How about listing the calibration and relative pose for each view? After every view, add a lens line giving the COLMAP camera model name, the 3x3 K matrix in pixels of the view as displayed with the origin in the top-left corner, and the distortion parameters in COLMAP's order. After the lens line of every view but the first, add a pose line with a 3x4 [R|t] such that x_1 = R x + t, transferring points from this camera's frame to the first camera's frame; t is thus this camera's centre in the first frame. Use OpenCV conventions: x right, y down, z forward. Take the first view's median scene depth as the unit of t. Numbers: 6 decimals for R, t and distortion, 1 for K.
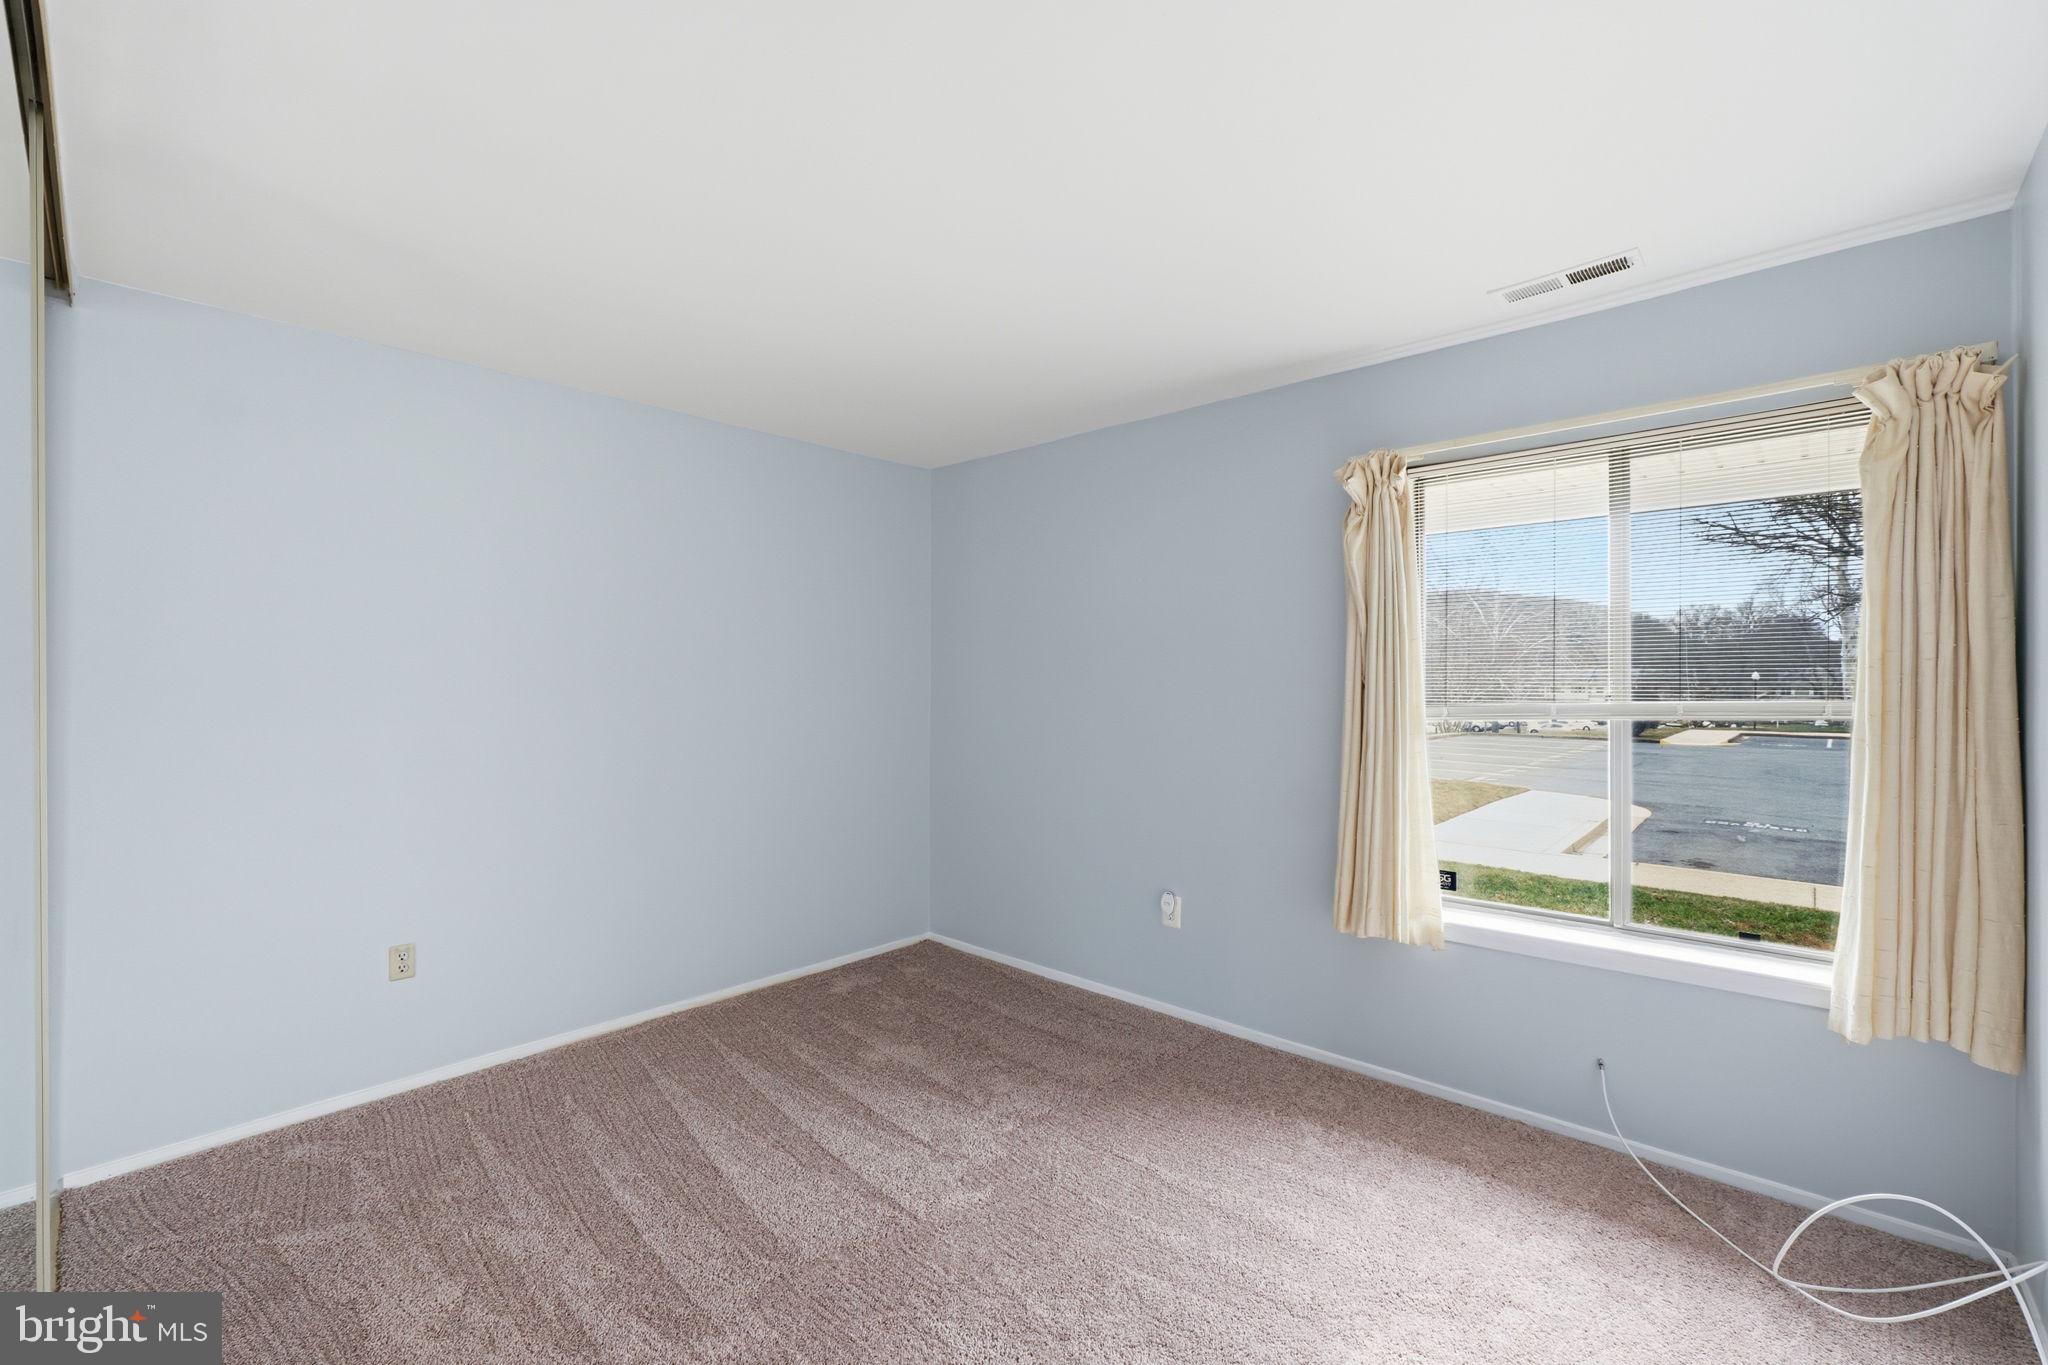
lens RADIAL K [[873.2, 0, 1036.6], [0, 873.2, 672.0], [0, 0, 1]] dist [-0.011867, 0.003122]
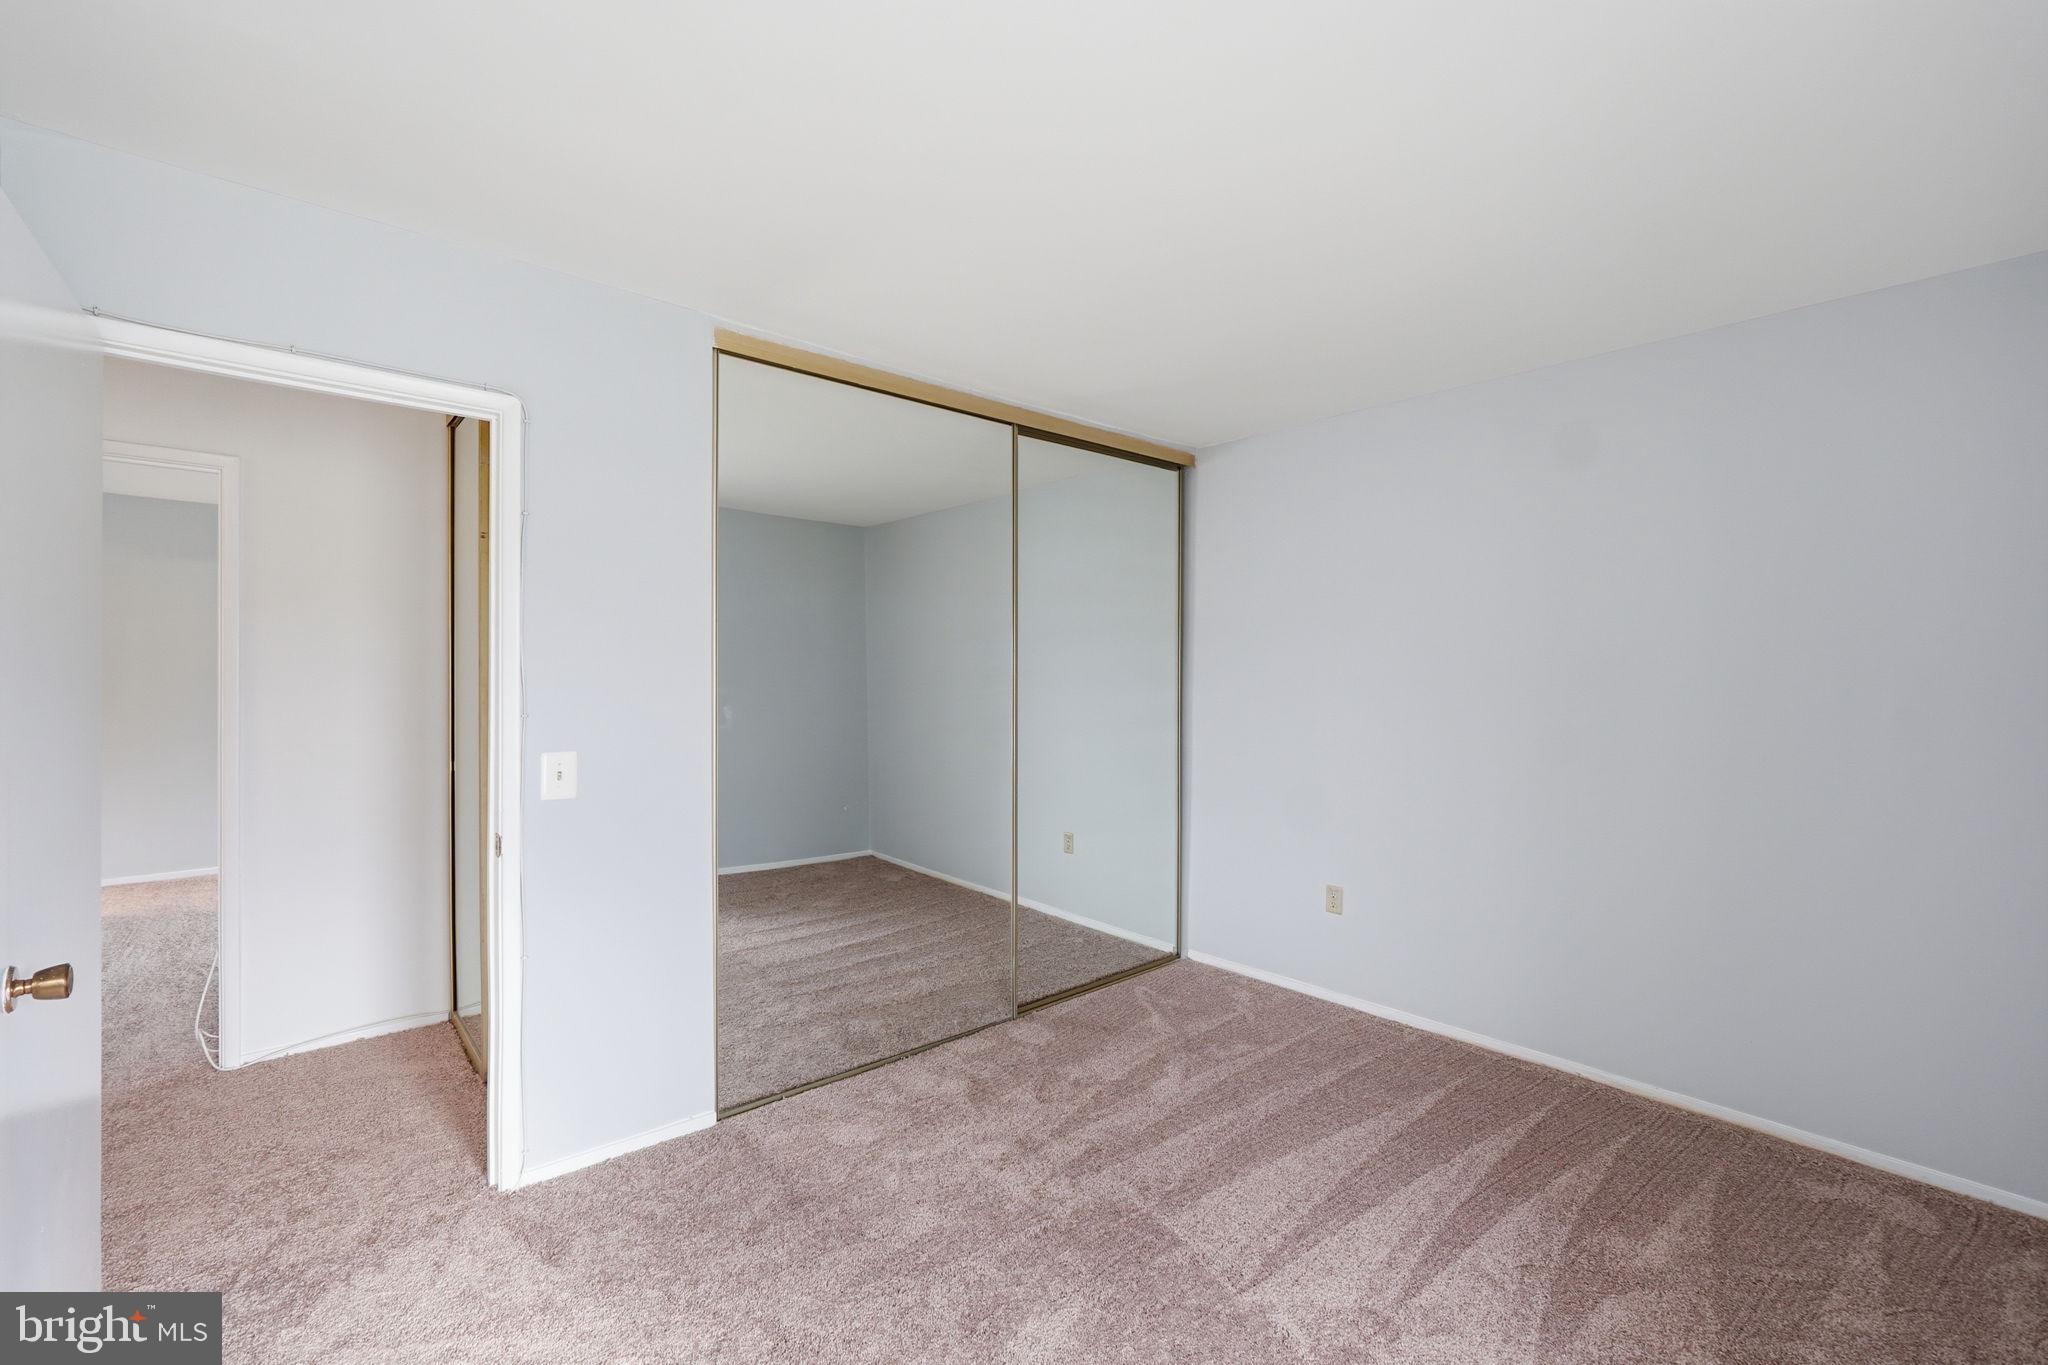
lens RADIAL K [[873.2, 0, 1022.0], [0, 873.2, 679.6], [0, 0, 1]] dist [-0.011867, 0.003122]
pose [[-0.123245, -0.002074, -0.992374, 0.631826], [-0.001387, 0.999997, -0.001917, 0.017120], [0.992375, 0.001140, -0.123247, 0.753785]]
